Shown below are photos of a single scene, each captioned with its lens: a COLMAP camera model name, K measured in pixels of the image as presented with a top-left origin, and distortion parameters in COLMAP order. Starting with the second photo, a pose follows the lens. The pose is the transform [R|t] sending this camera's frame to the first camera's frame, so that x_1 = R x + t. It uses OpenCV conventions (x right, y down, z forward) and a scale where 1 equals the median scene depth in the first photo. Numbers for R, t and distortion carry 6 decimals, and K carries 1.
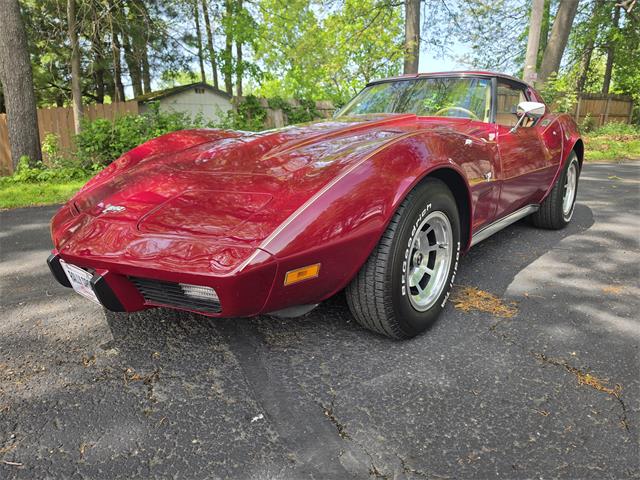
lens RADIAL K [[438.4, 0, 313.4], [0, 438.4, 236.4], [0, 0, 1]] dist [0.044178, -0.050693]
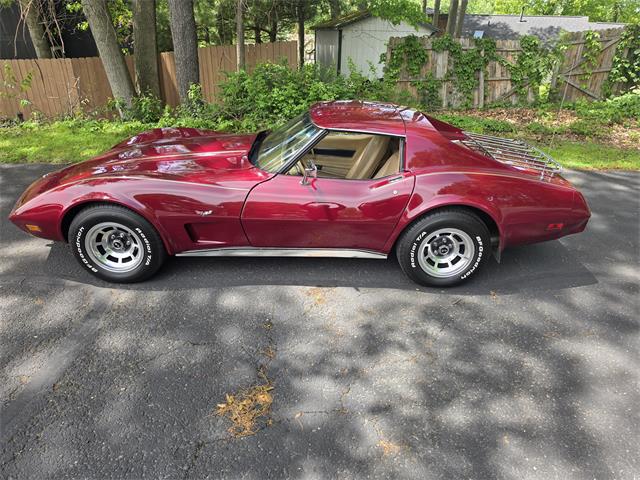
lens RADIAL K [[438.4, 0, 324.4], [0, 438.4, 243.3], [0, 0, 1]] dist [0.044178, -0.050693]
pose [[0.881830, 0.242454, -0.404465, 0.909704], [-0.150426, 0.957522, 0.246015, -0.551824], [0.446932, -0.156102, 0.880843, 0.211481]]
